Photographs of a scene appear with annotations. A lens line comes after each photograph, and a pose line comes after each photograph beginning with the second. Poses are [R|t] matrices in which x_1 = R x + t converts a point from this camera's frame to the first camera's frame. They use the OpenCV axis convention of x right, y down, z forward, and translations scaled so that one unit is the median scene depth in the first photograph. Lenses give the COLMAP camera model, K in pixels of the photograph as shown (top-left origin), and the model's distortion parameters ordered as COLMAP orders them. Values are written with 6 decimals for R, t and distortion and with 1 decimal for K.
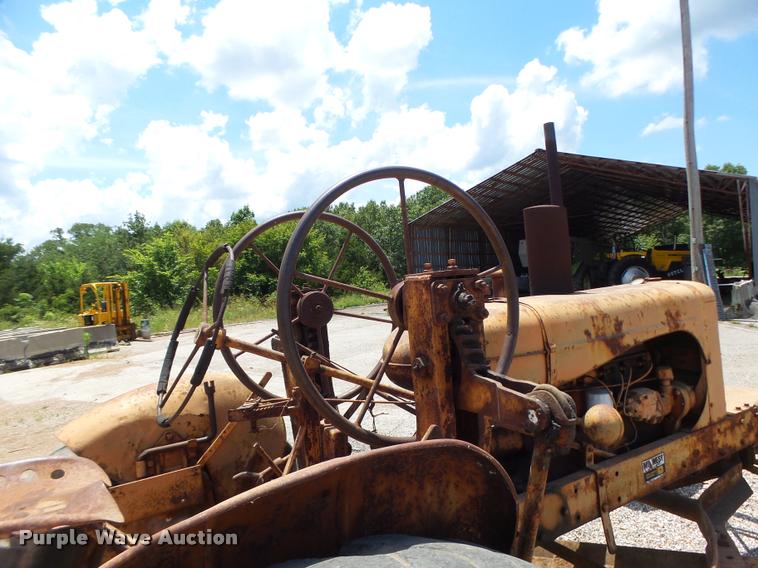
lens RADIAL K [[518.1, 0, 386.9], [0, 518.1, 282.7], [0, 0, 1]] dist [0.000085, -0.004088]
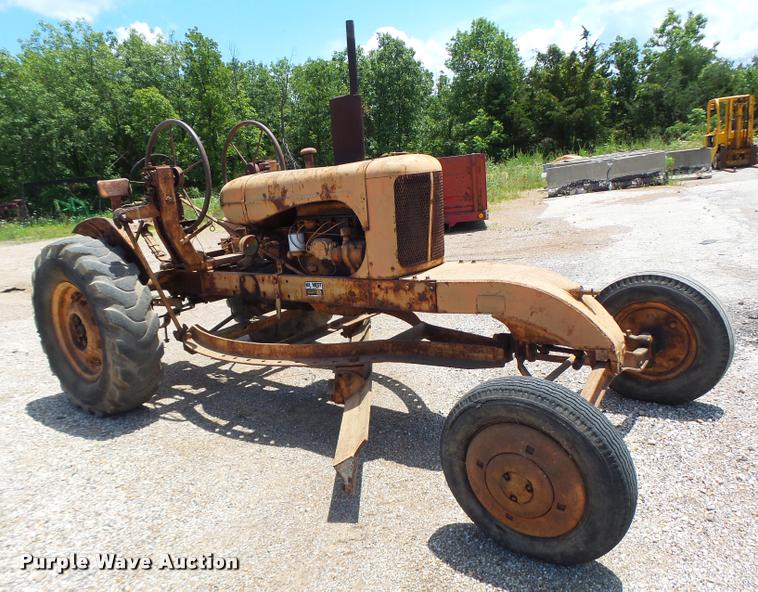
lens RADIAL K [[584.5, 0, 352.9], [0, 584.5, 321.3], [0, 0, 1]] dist [-0.010667, 0.007897]
pose [[0.324816, 0.281927, -0.902780, 1.795793], [0.080829, 0.942771, 0.323497, -0.084498], [0.942317, -0.178048, 0.283439, 0.506750]]
